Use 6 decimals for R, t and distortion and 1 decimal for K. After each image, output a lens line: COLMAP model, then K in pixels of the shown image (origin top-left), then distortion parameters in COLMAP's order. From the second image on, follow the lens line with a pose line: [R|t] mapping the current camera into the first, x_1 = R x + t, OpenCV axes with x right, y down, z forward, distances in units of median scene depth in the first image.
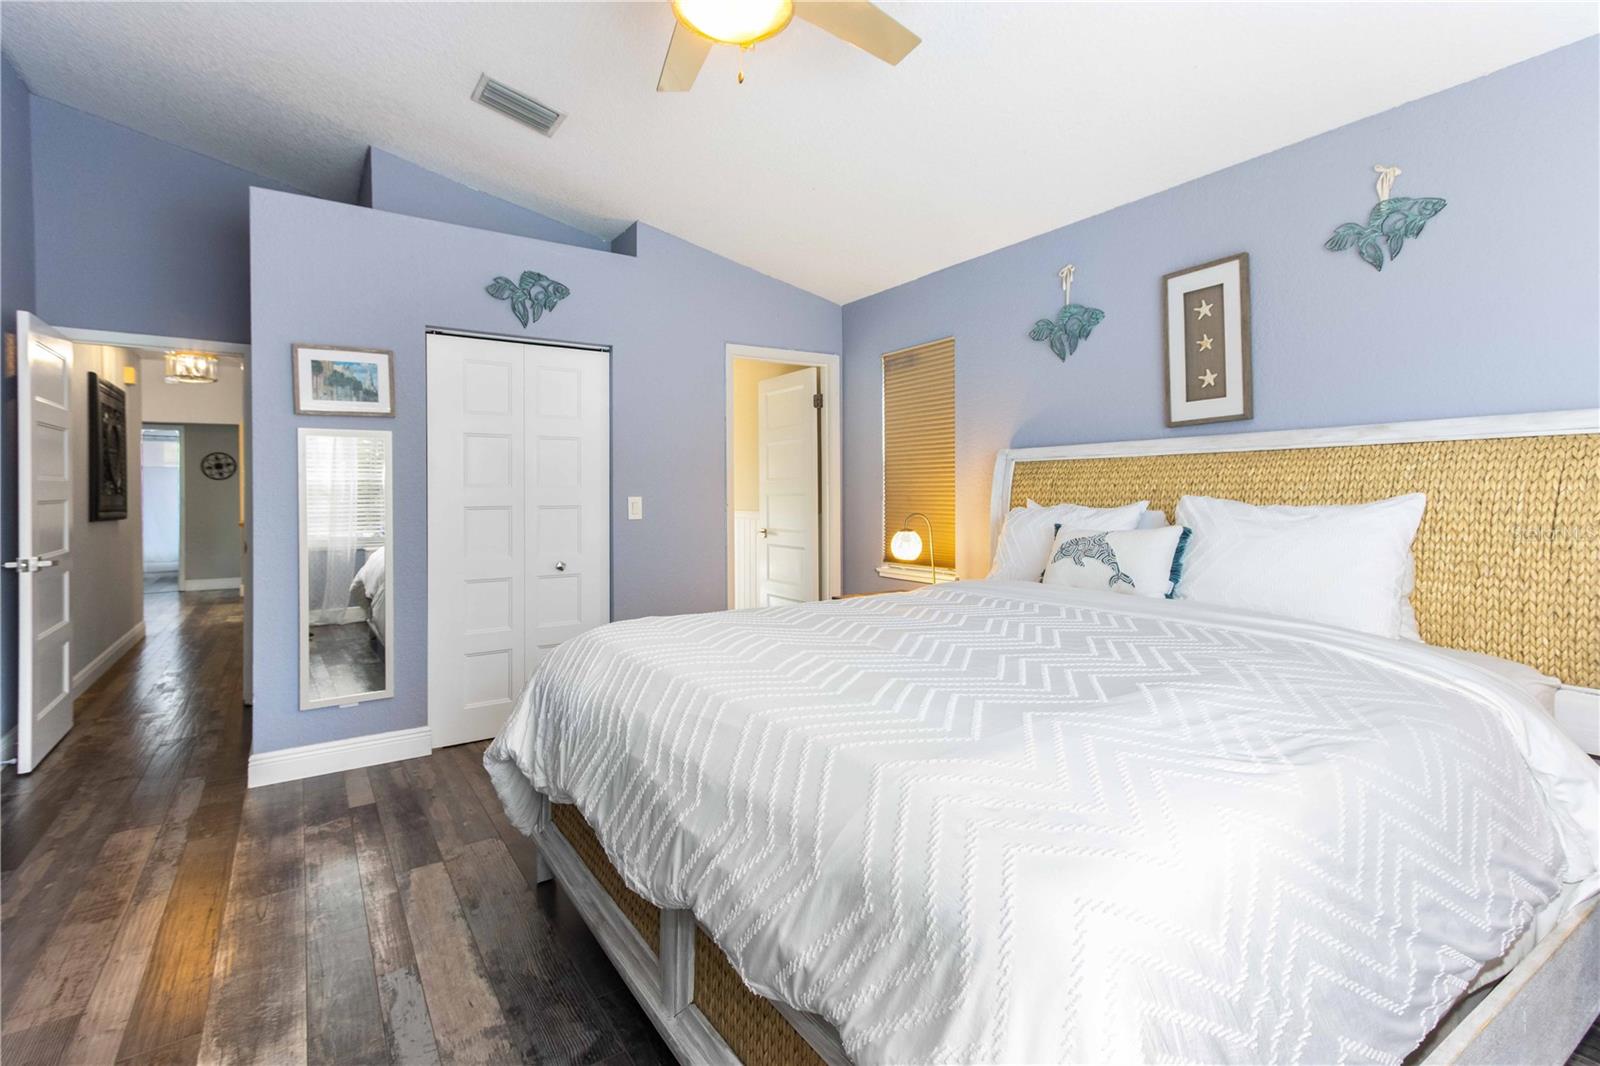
lens RADIAL K [[739.9, 0, 751.7], [0, 739.9, 489.5], [0, 0, 1]] dist [0.029782, -0.002120]
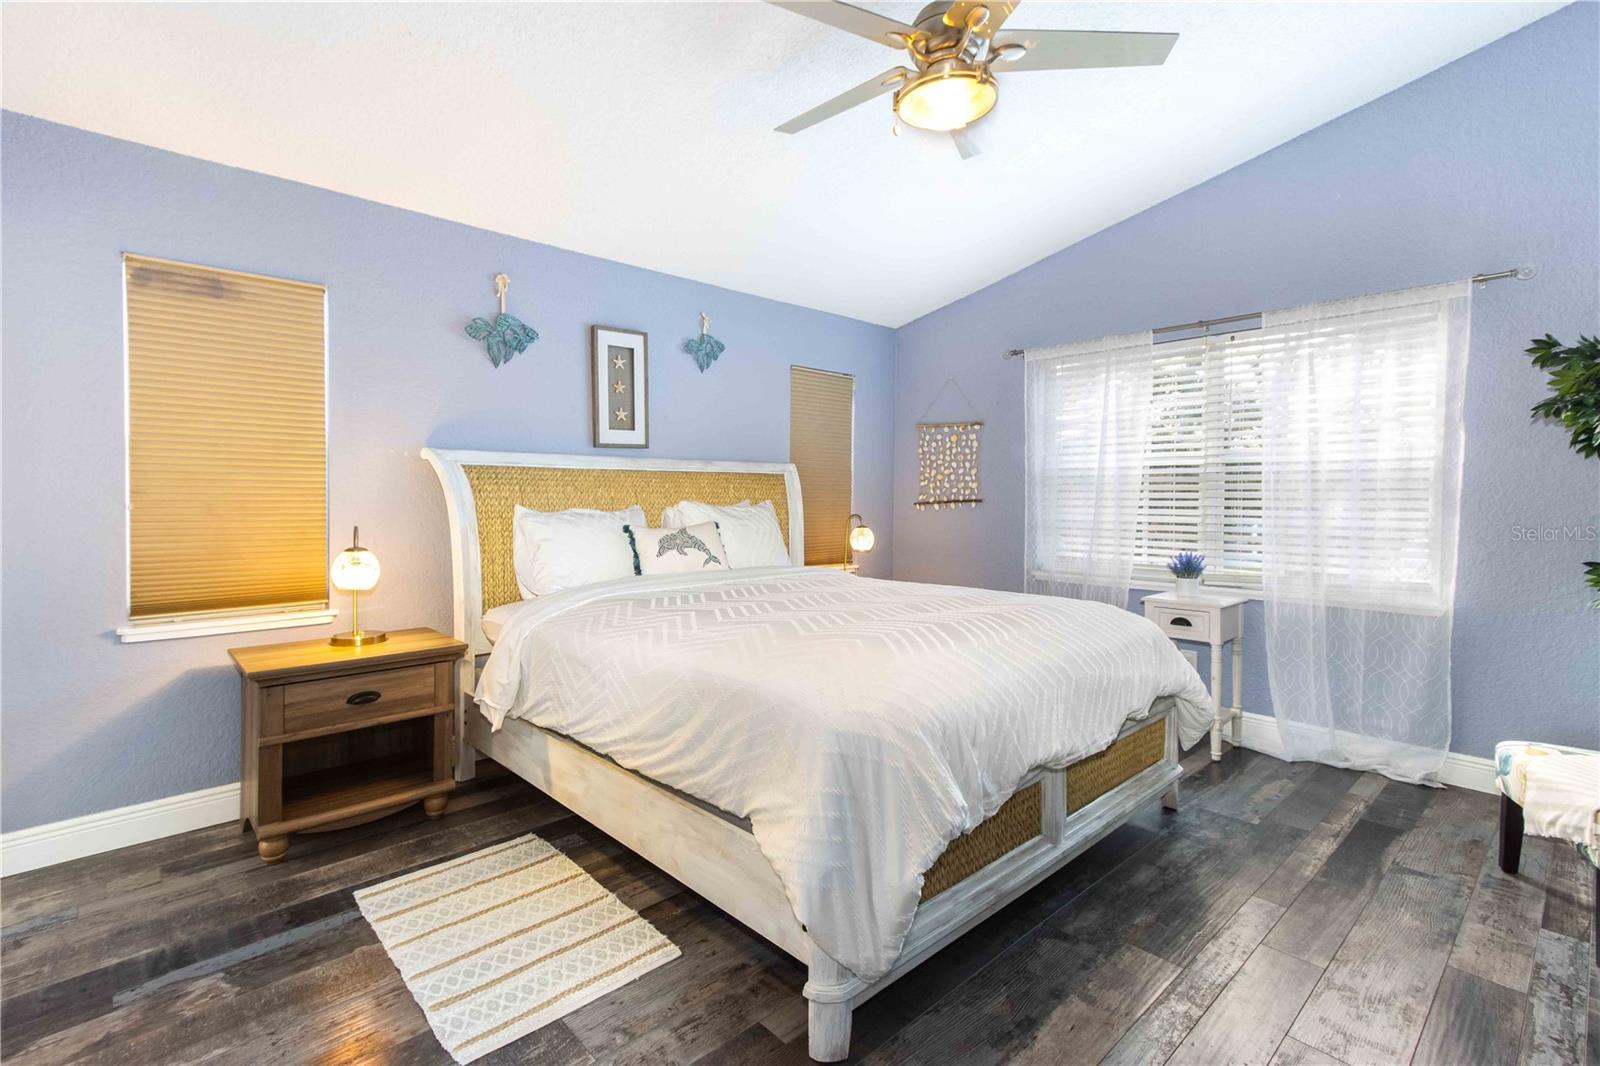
lens RADIAL K [[739.9, 0, 790.0], [0, 739.9, 523.1], [0, 0, 1]] dist [0.029782, -0.002120]
pose [[-0.193089, -0.026965, 0.980811, -0.789504], [-0.002125, 0.999631, 0.027064, 0.010818], [-0.981179, 0.003141, -0.193075, 0.989803]]
